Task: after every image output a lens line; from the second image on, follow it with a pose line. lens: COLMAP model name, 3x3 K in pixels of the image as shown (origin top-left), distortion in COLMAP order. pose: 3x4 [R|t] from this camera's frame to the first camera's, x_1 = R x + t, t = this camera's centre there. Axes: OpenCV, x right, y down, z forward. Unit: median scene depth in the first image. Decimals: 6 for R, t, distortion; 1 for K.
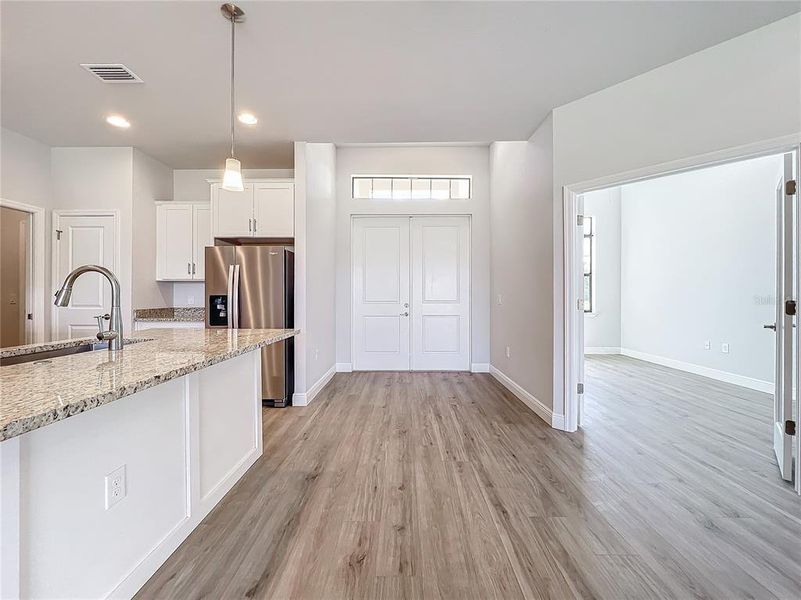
lens RADIAL K [[330.0, 0, 396.6], [0, 330.0, 295.7], [0, 0, 1]] dist [0.000235, -0.000009]
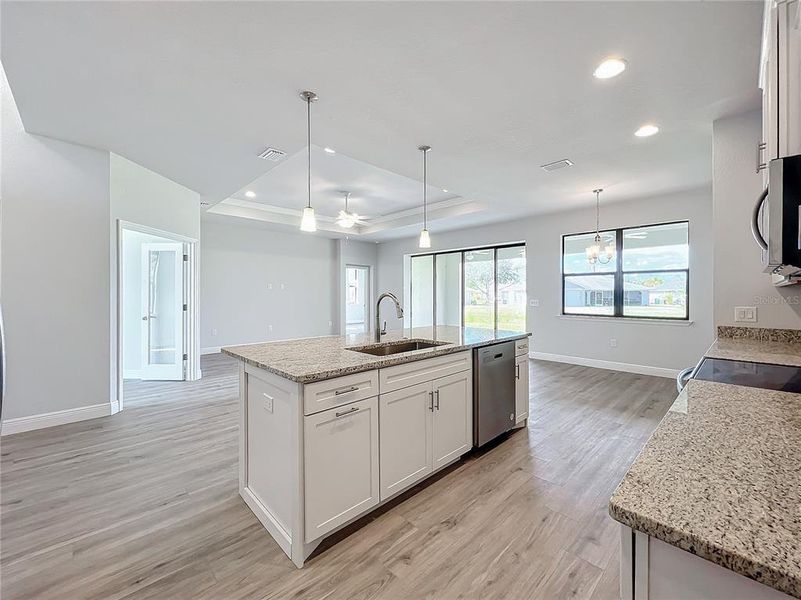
lens RADIAL K [[340.6, 0, 386.6], [0, 340.6, 299.0], [0, 0, 1]] dist [0.001711, 0.000367]
pose [[-0.684576, -0.011437, 0.728851, -1.008988], [-0.002293, 0.999906, 0.013537, -0.036924], [-0.728937, 0.007596, -0.684538, 1.013259]]
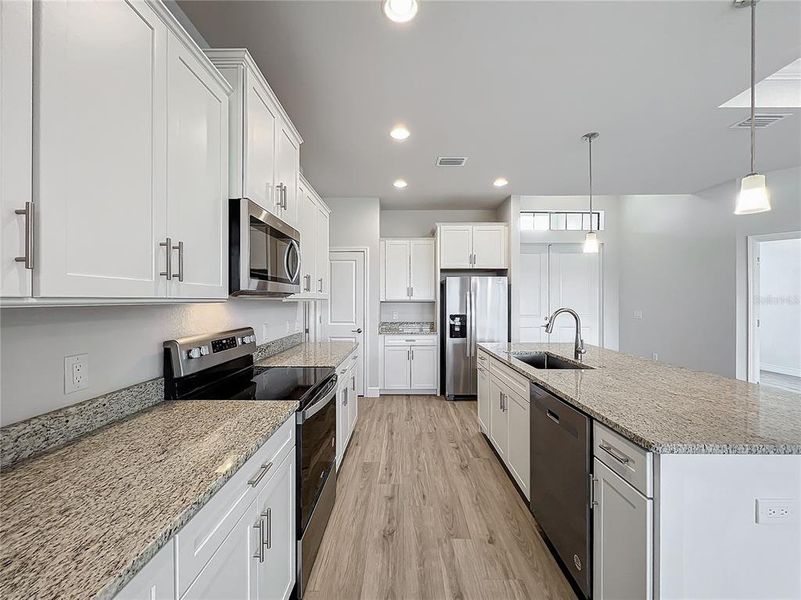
lens RADIAL K [[323.2, 0, 403.8], [0, 323.2, 300.8], [0, 0, 1]] dist [-0.001129, -0.000048]
pose [[0.999991, -0.001938, 0.003674, -0.810594], [0.001931, 0.999997, 0.001693, -0.061936], [-0.003677, -0.001686, 0.999992, -0.289859]]
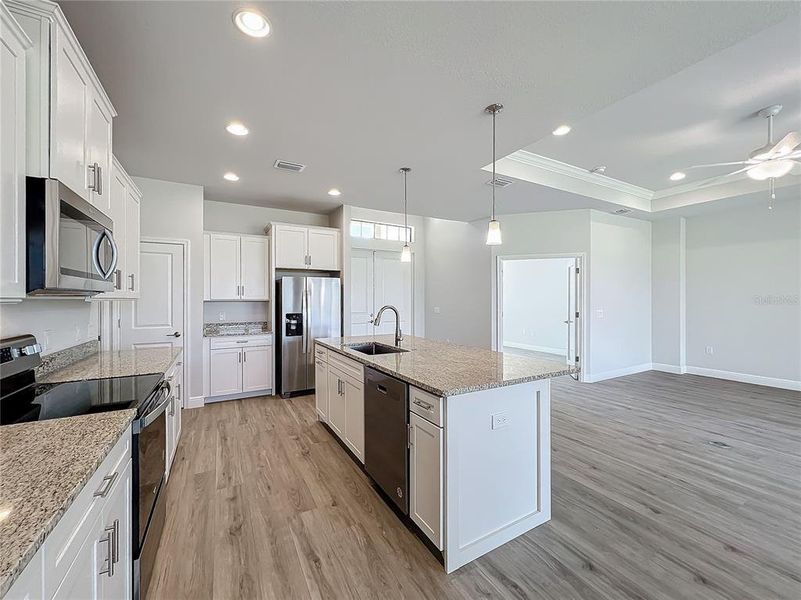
lens RADIAL K [[320.0, 0, 400.5], [0, 320.0, 300.0], [0, 0, 1]] dist [-0.000649, -0.000081]
pose [[0.869882, -0.005156, 0.493233, -0.860563], [0.003803, 0.999986, 0.003747, -0.062178], [-0.493245, -0.001384, 0.869889, -0.364588]]
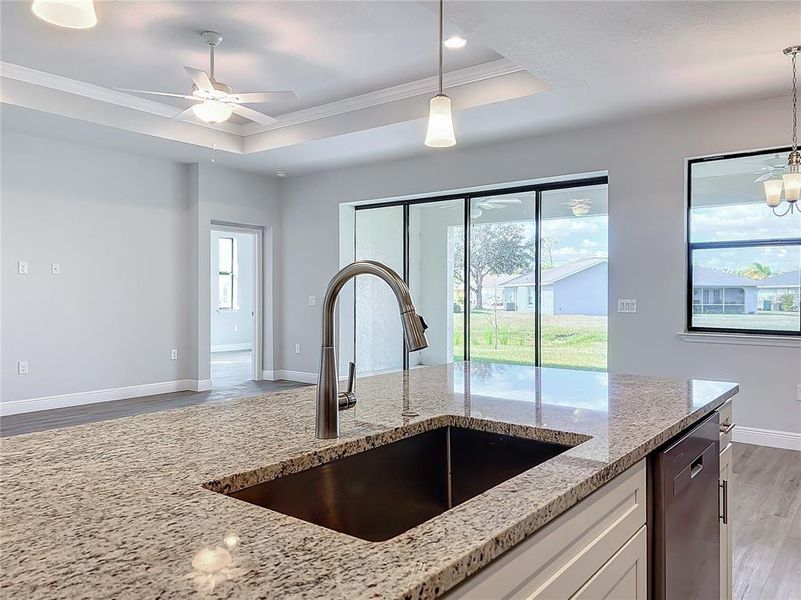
lens RADIAL K [[628.8, 0, 383.8], [0, 628.8, 296.3], [0, 0, 1]] dist [0.063981, -0.053733]
pose [[-0.784153, -0.006855, 0.620529, -0.698723], [-0.005281, 0.999976, 0.004374, -0.019841], [-0.620545, 0.000153, -0.784171, 0.785172]]
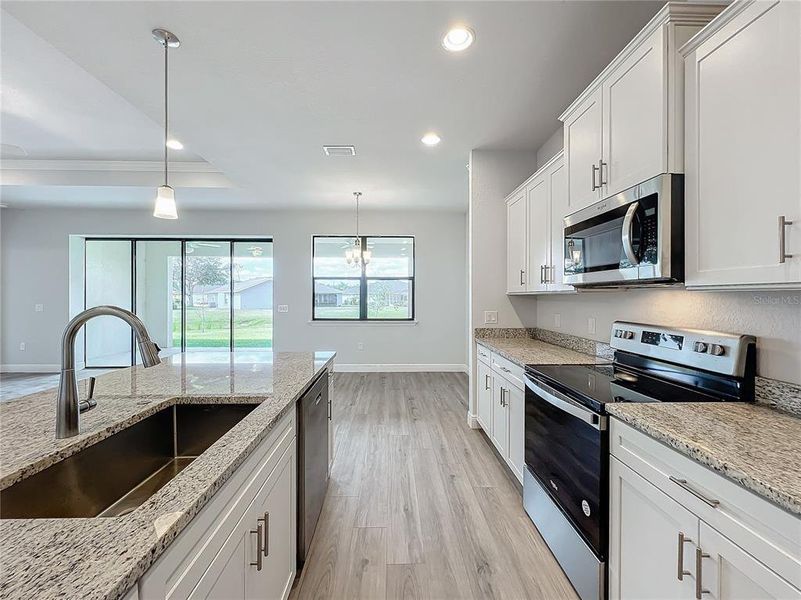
lens RADIAL K [[342.6, 0, 402.5], [0, 342.6, 297.7], [0, 0, 1]] dist [-0.001059, 0.000892]
pose [[-0.999400, -0.002789, -0.034523, -0.696570], [-0.002845, 0.999995, 0.001589, -0.049171], [0.034519, 0.001686, -0.999403, 0.795444]]
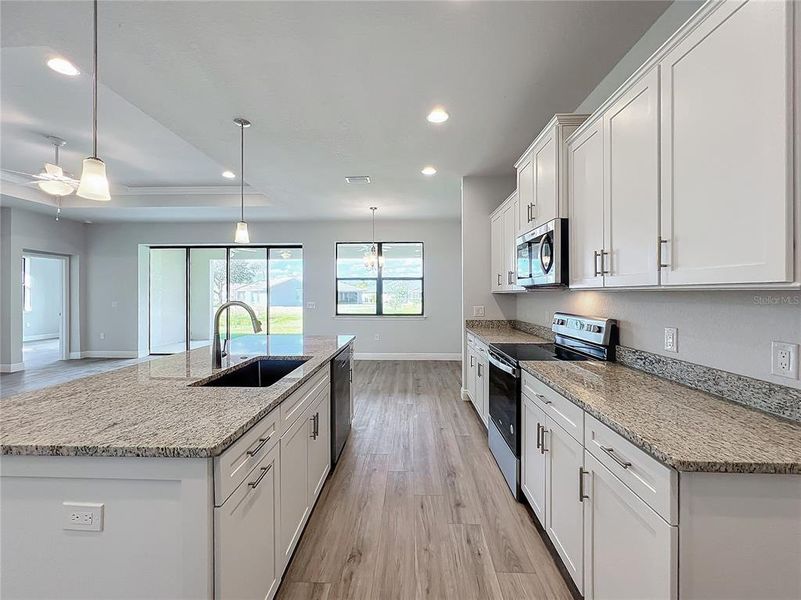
lens RADIAL K [[342.6, 0, 402.5], [0, 342.6, 297.7], [0, 0, 1]] dist [-0.001059, 0.000892]
pose [[-0.999716, -0.000892, 0.023806, -0.743326], [-0.000687, 0.999962, 0.008644, -0.051377], [-0.023812, 0.008625, -0.999679, 1.064126]]
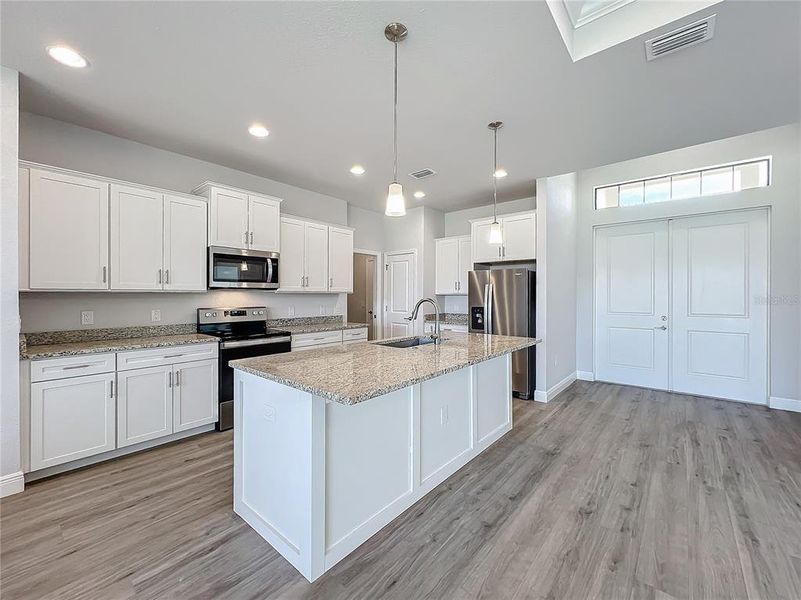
lens RADIAL K [[330.0, 0, 396.6], [0, 330.0, 295.7], [0, 0, 1]] dist [0.000235, -0.000009]
pose [[0.769892, 0.002142, -0.638171, 0.069685], [-0.001973, 0.999998, 0.000977, -0.051237], [0.638171, 0.000507, 0.769894, -0.264938]]
